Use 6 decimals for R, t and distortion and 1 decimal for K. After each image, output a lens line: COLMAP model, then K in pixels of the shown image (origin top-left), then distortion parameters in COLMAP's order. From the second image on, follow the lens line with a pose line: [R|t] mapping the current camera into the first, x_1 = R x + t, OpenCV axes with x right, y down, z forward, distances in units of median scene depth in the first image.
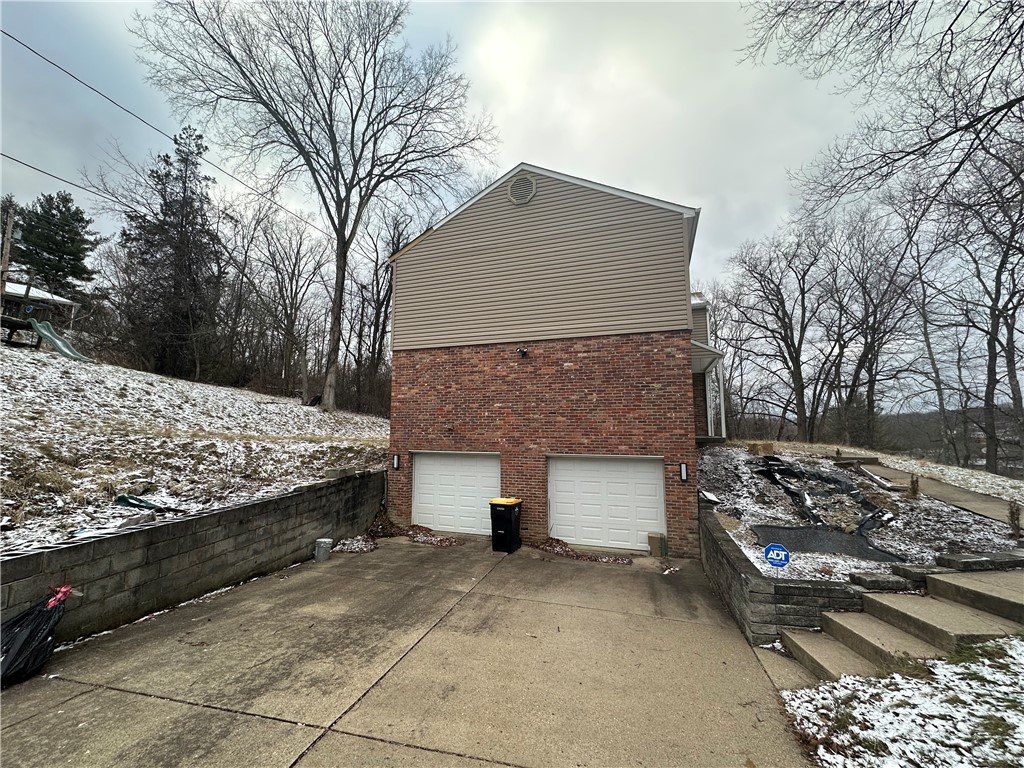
lens RADIAL K [[407.2, 0, 512.0], [0, 407.2, 384.0], [0, 0, 1]] dist [-0.002210, 0.000132]
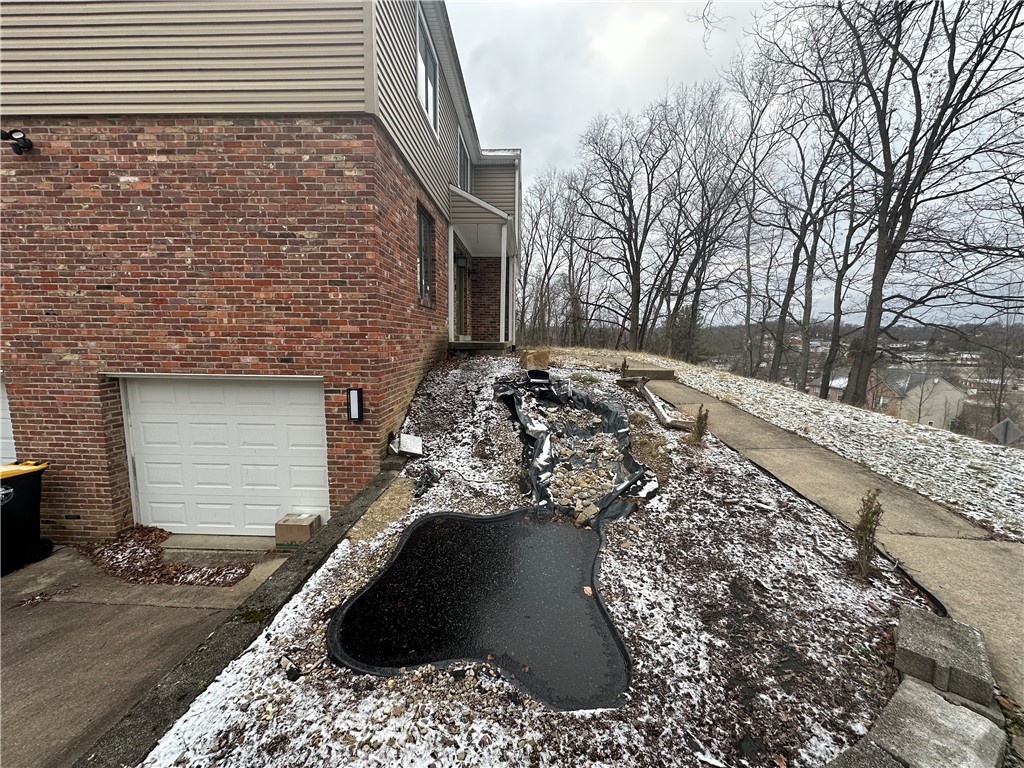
lens RADIAL K [[407.2, 0, 512.0], [0, 407.2, 384.0], [0, 0, 1]] dist [-0.002210, 0.000132]
pose [[0.955539, -0.024000, 0.293886, 0.406201], [-0.043502, 0.974301, 0.221009, 0.055478], [-0.291637, -0.223967, 0.929939, 0.397412]]
